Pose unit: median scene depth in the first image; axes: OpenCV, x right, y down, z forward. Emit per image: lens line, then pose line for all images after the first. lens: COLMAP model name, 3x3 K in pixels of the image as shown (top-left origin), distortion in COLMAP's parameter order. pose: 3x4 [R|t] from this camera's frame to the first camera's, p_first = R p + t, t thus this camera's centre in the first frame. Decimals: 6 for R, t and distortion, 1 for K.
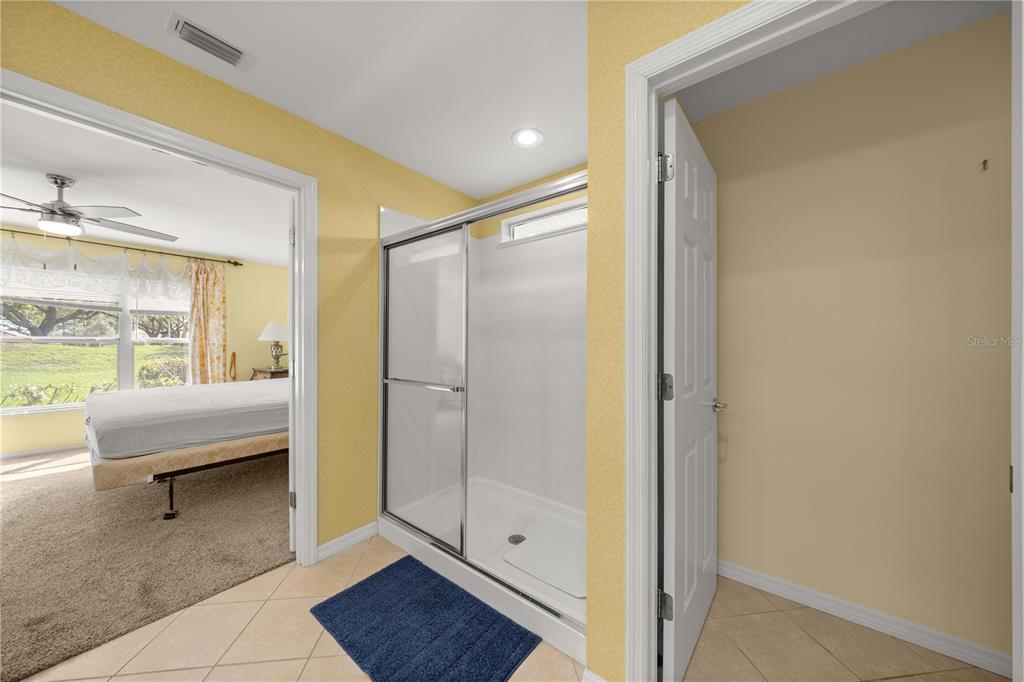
lens RADIAL K [[351.3, 0, 510.5], [0, 351.3, 337.4], [0, 0, 1]] dist [0.000113, 0.000029]
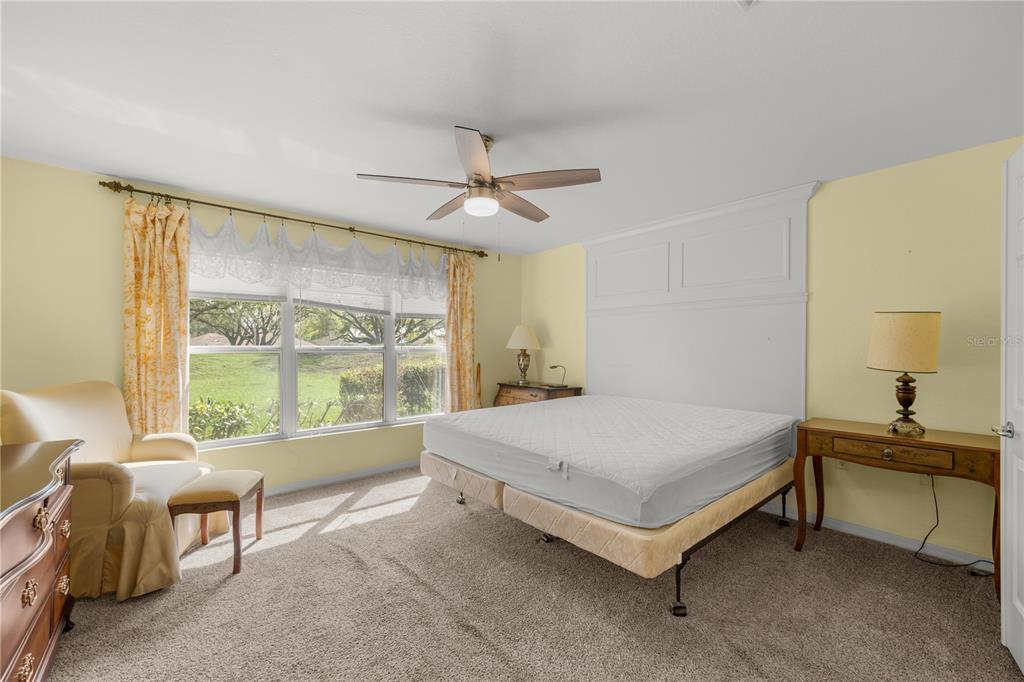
lens RADIAL K [[414.3, 0, 514.0], [0, 414.3, 347.3], [0, 0, 1]] dist [-0.001437, 0.000064]
pose [[0.983520, -0.002672, -0.180780, -0.581875], [0.006569, 0.999759, 0.020960, -0.015555], [0.180680, -0.021802, 0.983300, 0.075943]]
